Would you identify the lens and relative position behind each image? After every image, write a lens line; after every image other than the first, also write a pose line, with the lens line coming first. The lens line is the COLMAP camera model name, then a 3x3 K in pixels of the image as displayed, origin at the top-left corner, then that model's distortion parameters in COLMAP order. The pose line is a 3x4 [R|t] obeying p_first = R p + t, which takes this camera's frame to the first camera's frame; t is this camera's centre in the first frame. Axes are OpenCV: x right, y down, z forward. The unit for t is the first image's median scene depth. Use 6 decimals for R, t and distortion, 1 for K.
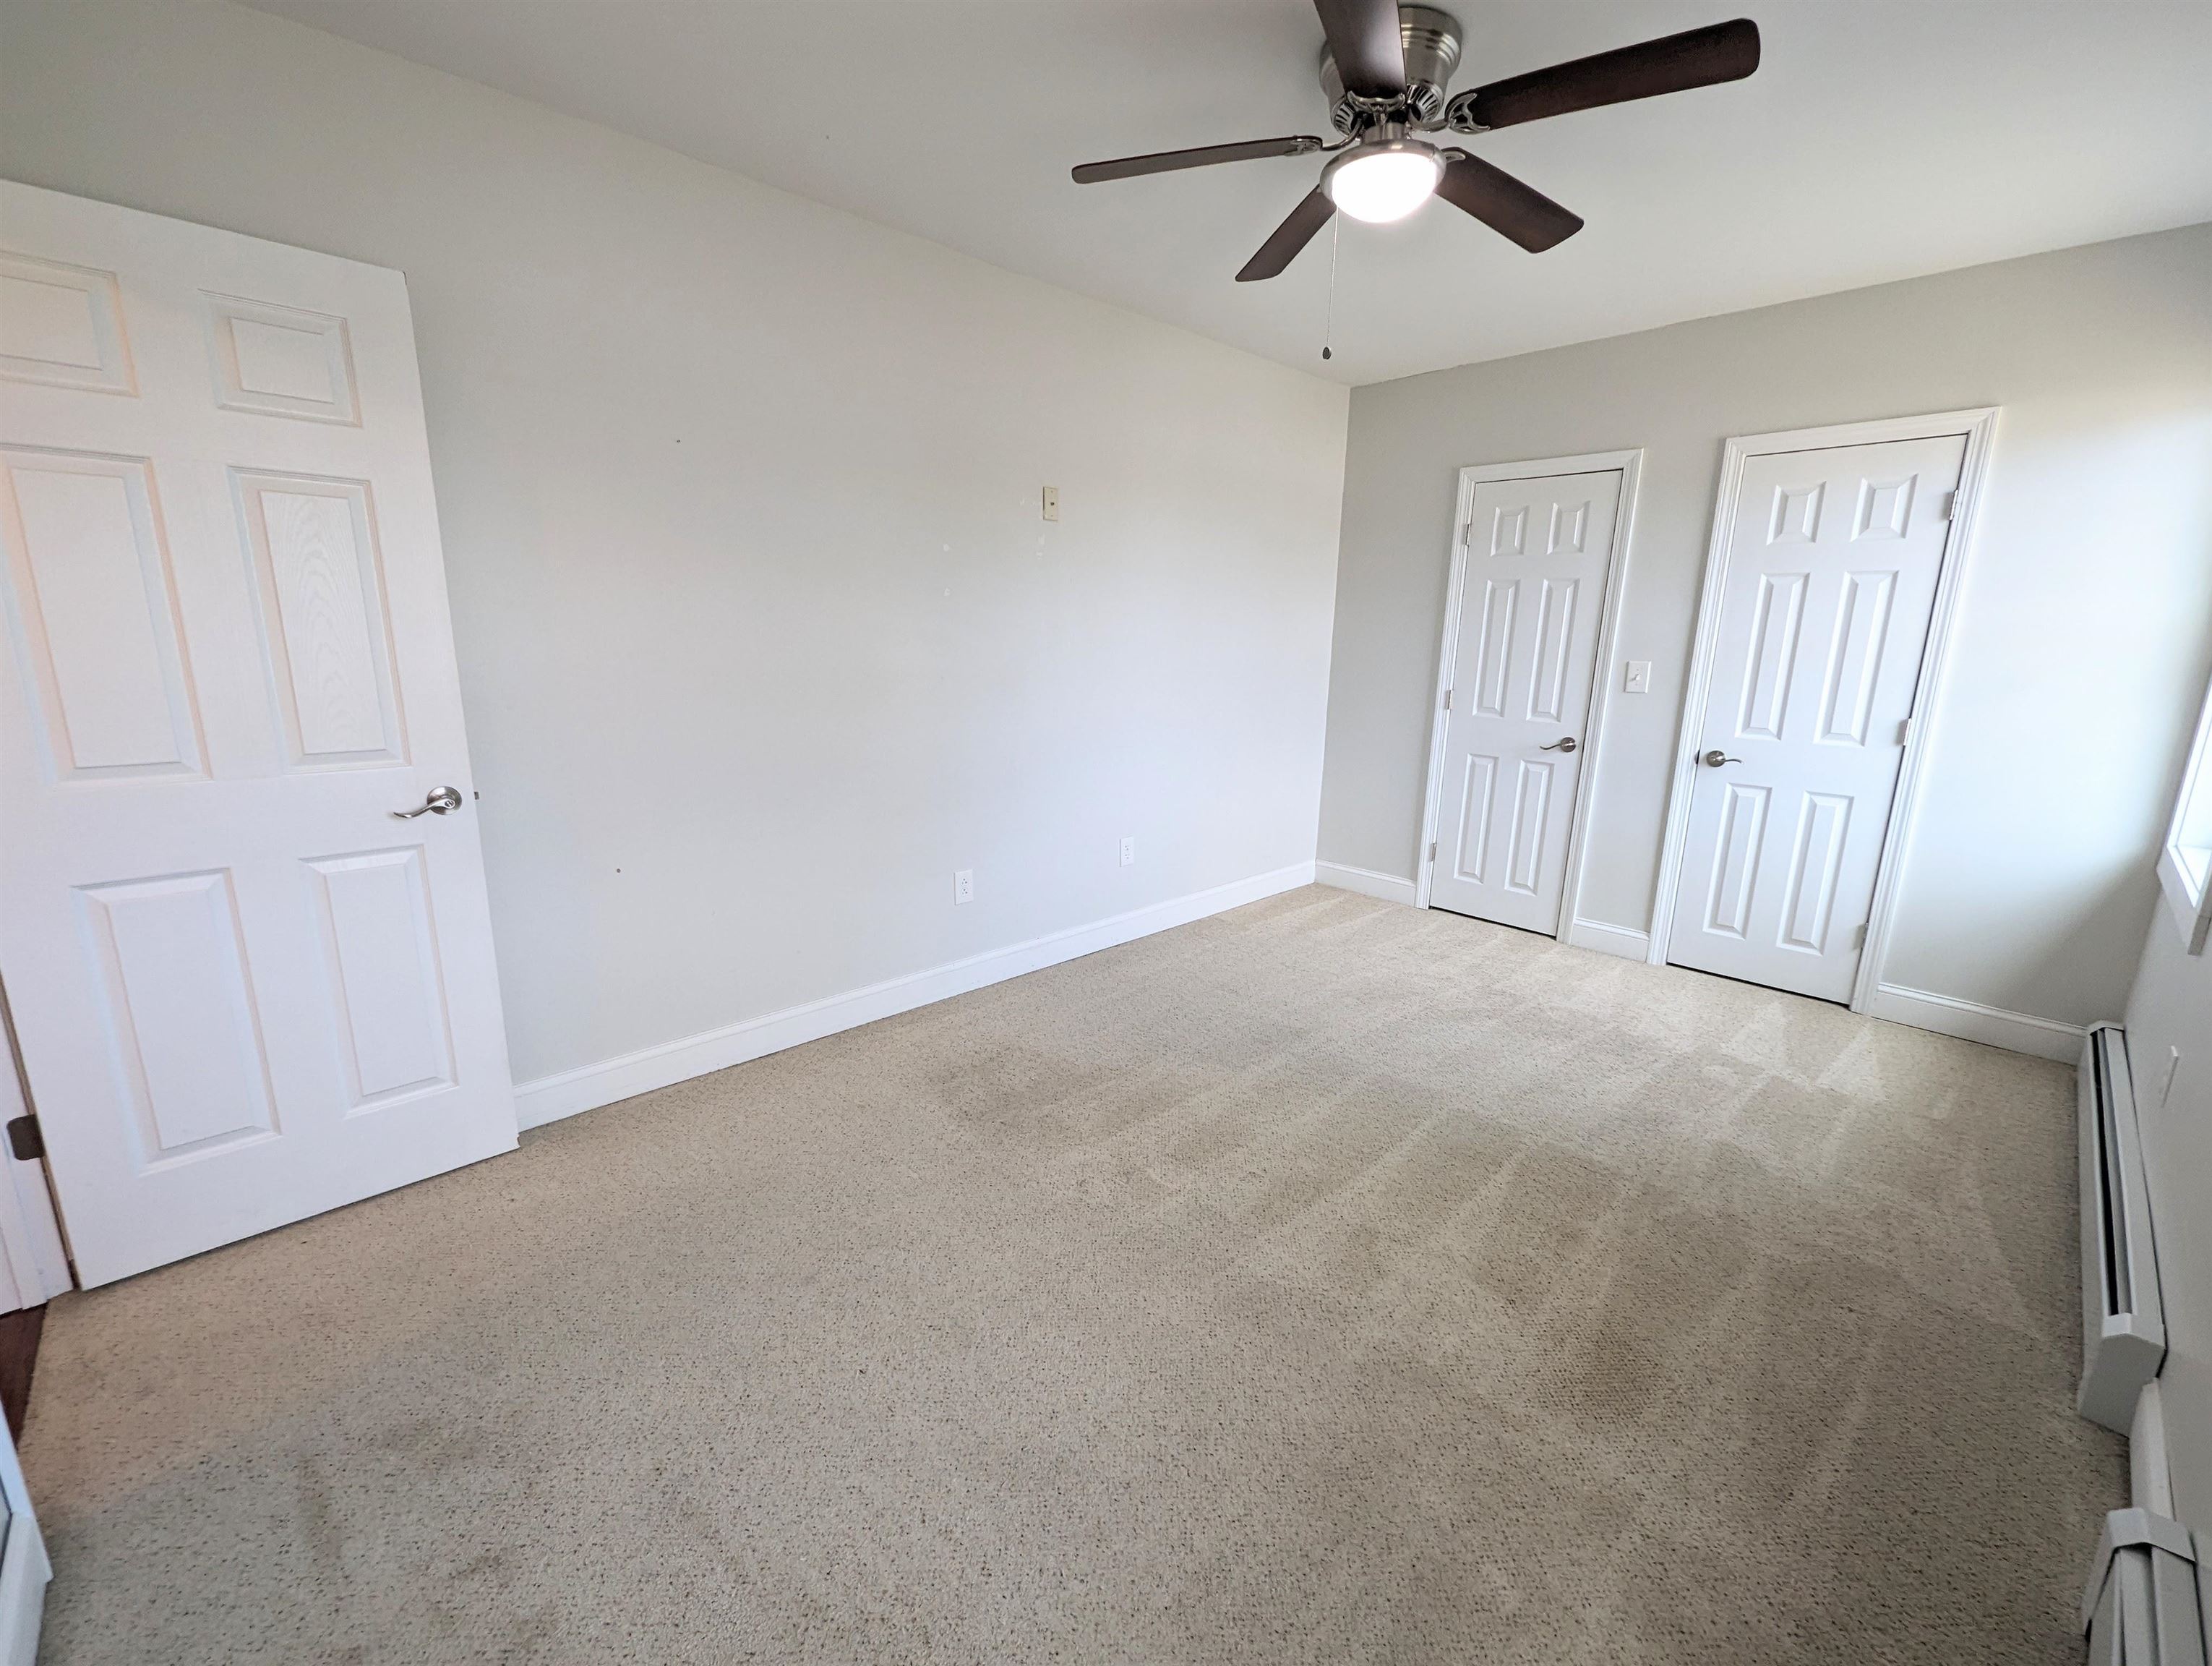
lens RADIAL K [[918.4, 0, 1108.4], [0, 918.4, 832.1], [0, 0, 1]] dist [0.001290, -0.000992]
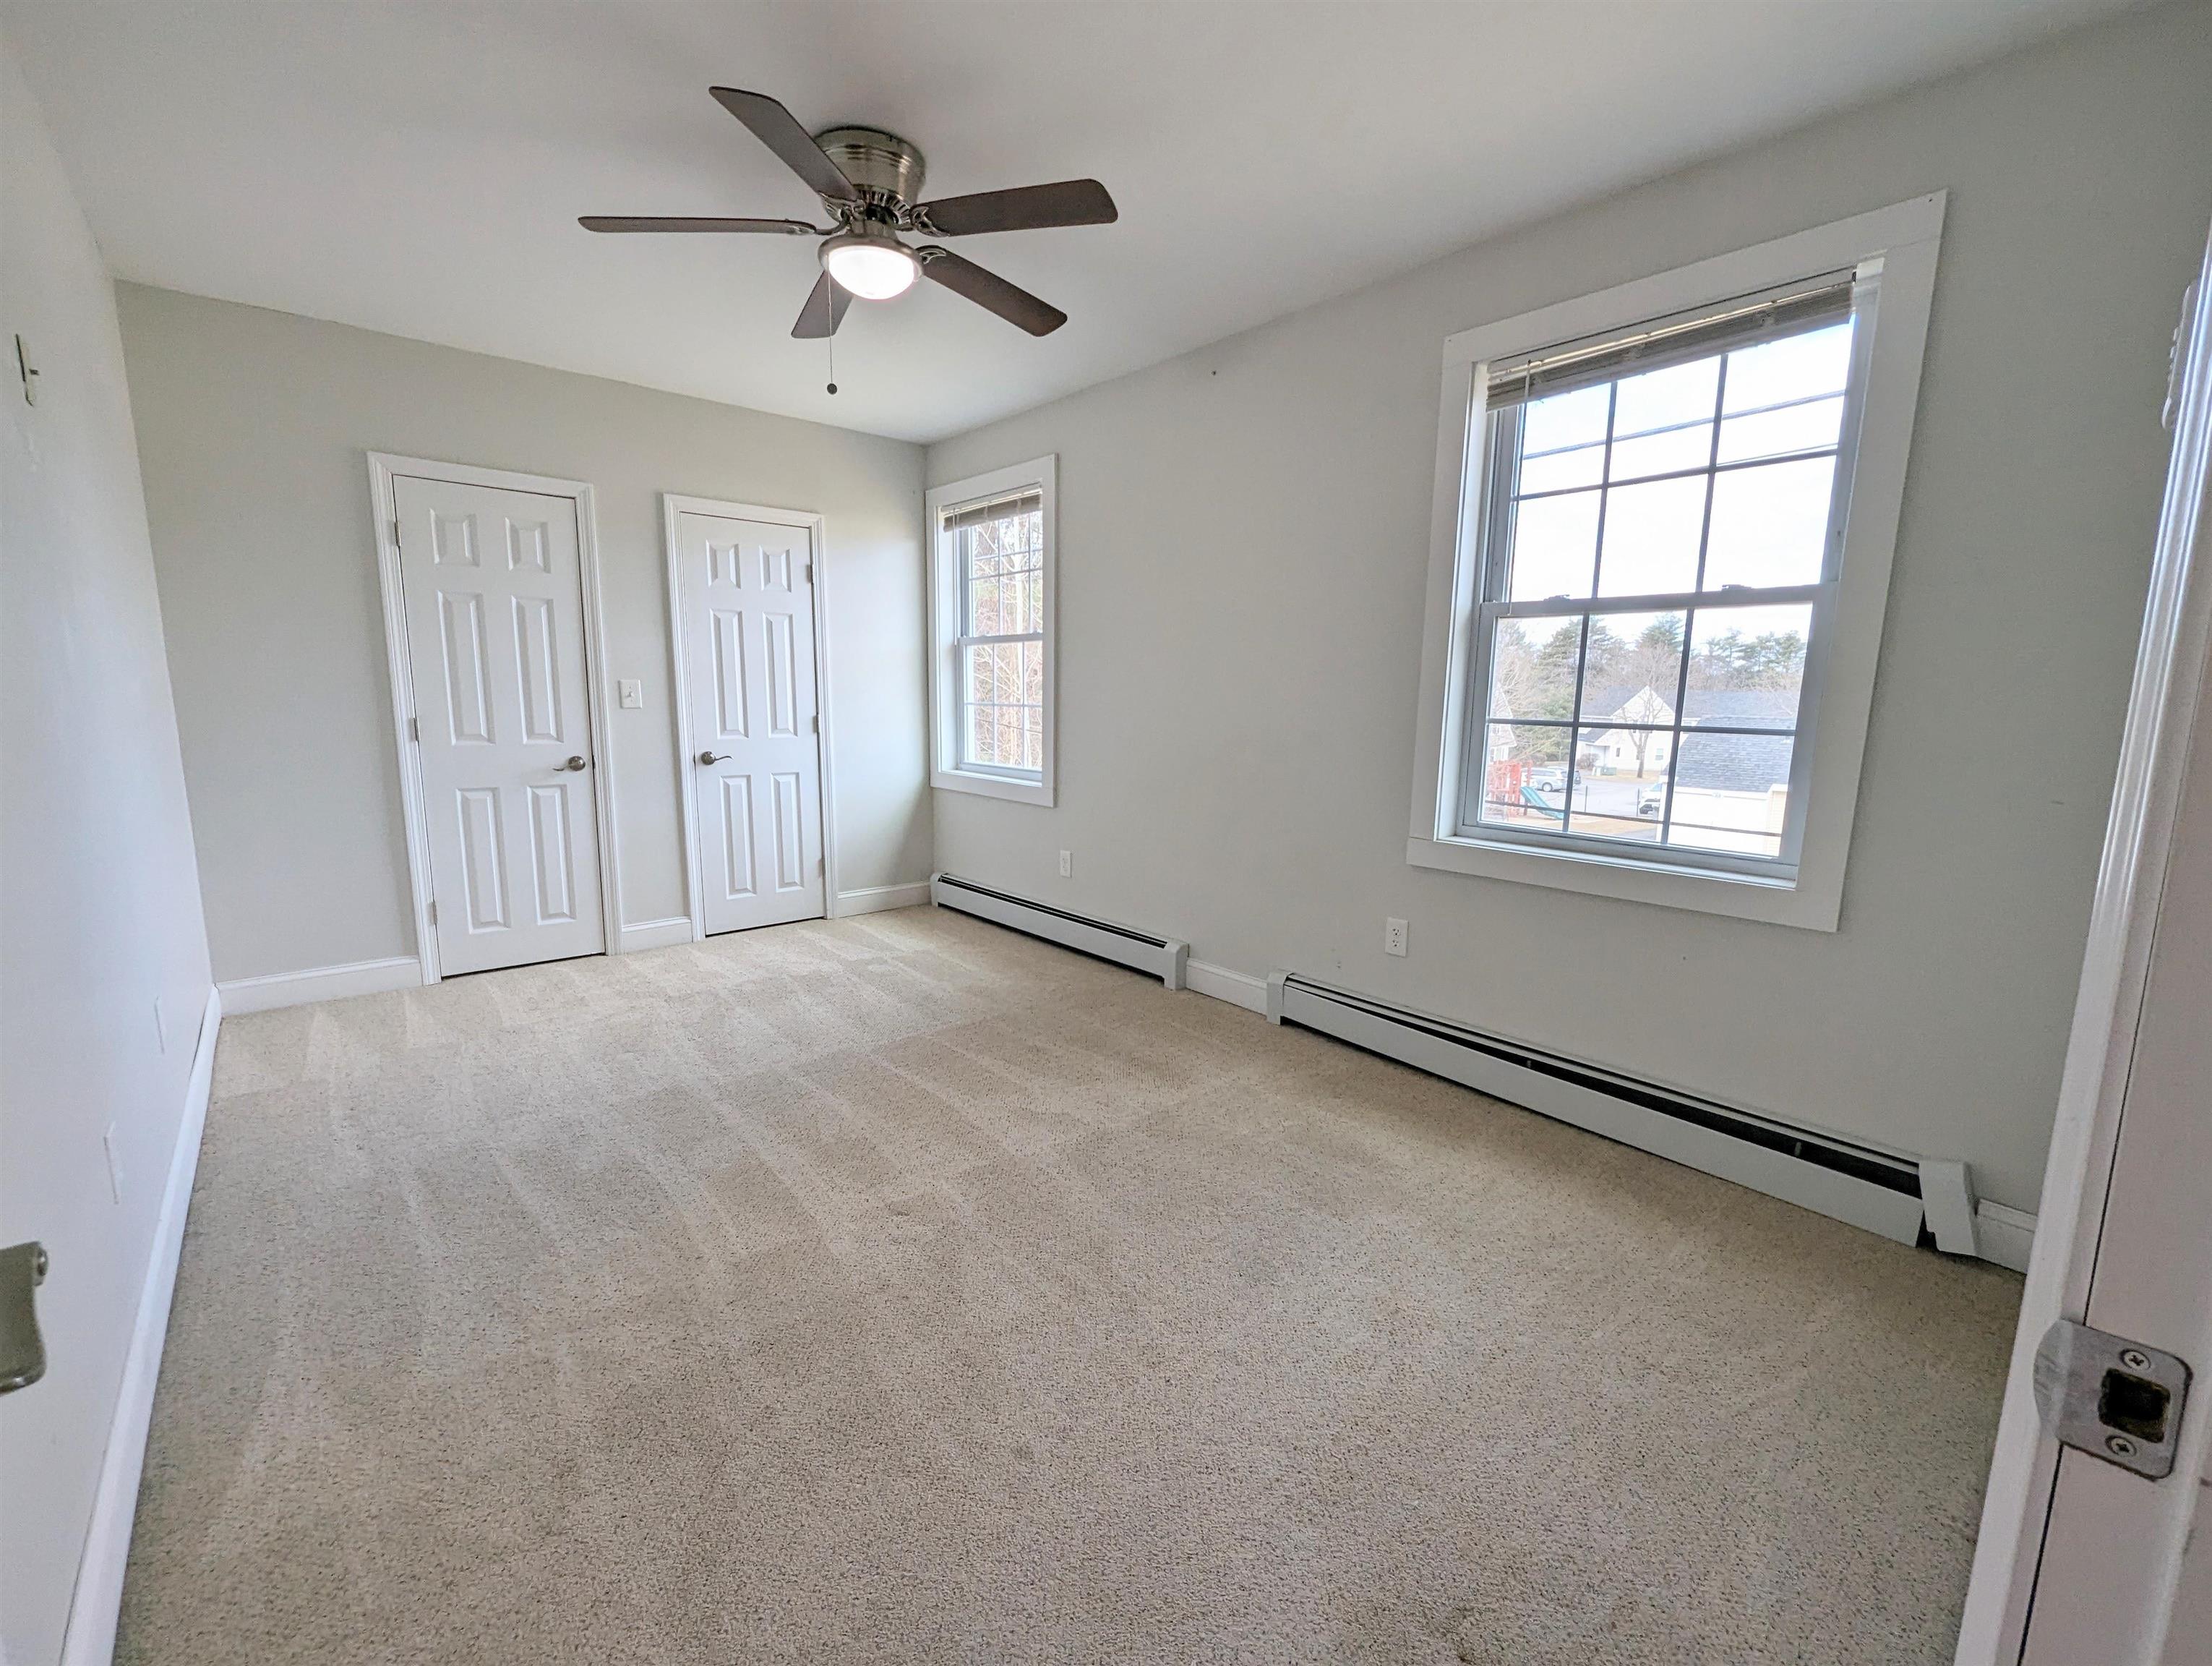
lens RADIAL K [[918.4, 0, 1111.3], [0, 918.4, 828.0], [0, 0, 1]] dist [0.001290, -0.000992]
pose [[0.051488, -0.167284, 0.984563, -0.512768], [0.204883, 0.966670, 0.153530, -0.066561], [-0.977431, 0.193815, 0.084046, 0.386550]]
